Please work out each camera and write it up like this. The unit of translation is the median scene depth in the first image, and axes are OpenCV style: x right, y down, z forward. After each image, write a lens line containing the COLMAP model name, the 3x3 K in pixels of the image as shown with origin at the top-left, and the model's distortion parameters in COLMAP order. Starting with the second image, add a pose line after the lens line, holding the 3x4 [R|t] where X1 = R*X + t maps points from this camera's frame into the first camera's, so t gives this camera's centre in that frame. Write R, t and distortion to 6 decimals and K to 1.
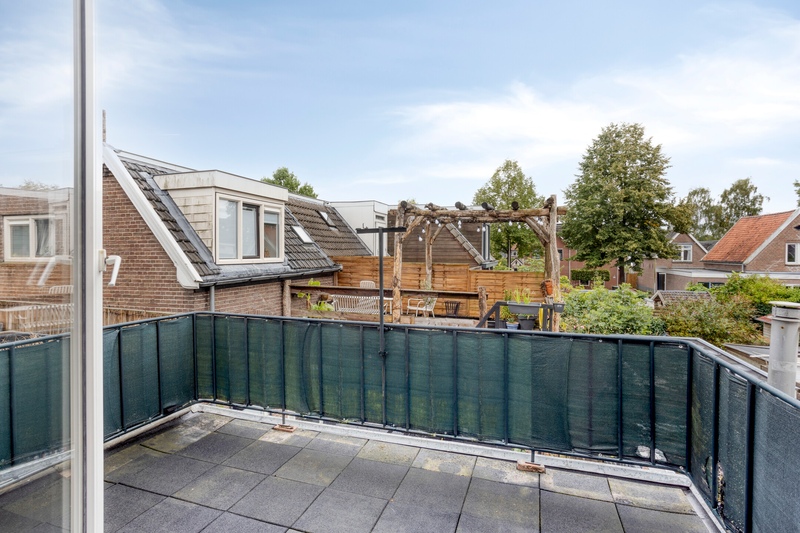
lens RADIAL K [[414.5, 0, 398.1], [0, 414.5, 258.4], [0, 0, 1]] dist [-0.034525, -0.000062]
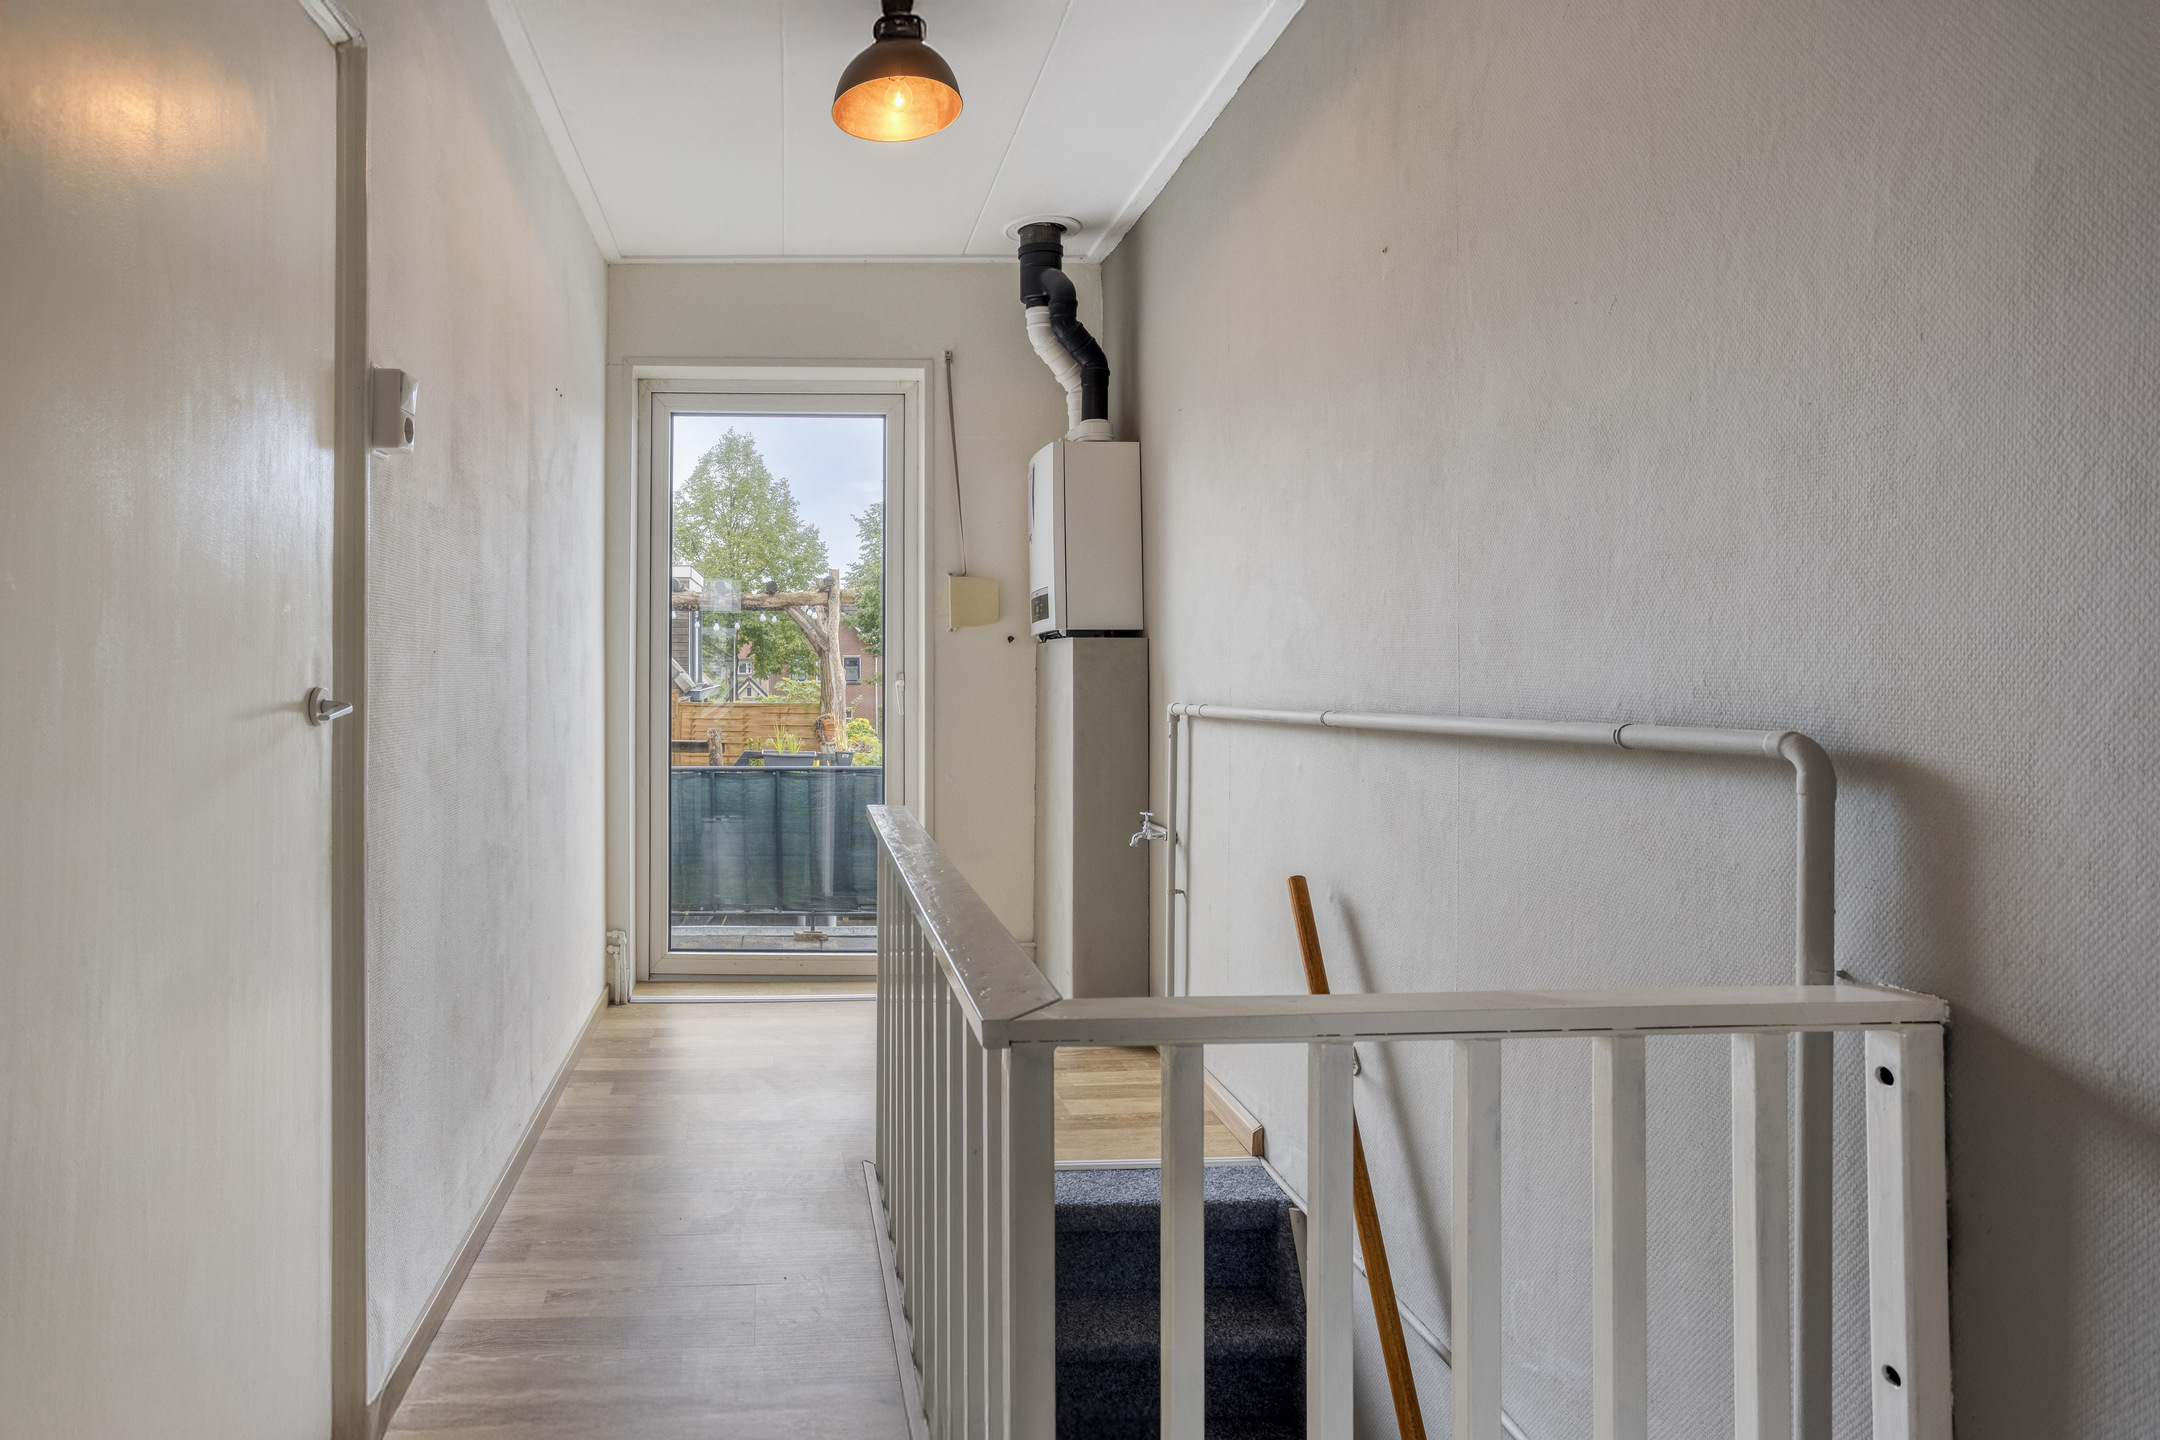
lens RADIAL K [[2508.3, 0, 1080.0], [0, 2508.3, 720.0], [0, 0, 1]] dist [-0.006323, -0.001118]
pose [[0.899972, -0.010667, 0.435817, -0.740094], [0.005116, 0.999890, 0.013908, 0.009906], [-0.435918, -0.010287, 0.899928, -2.022209]]
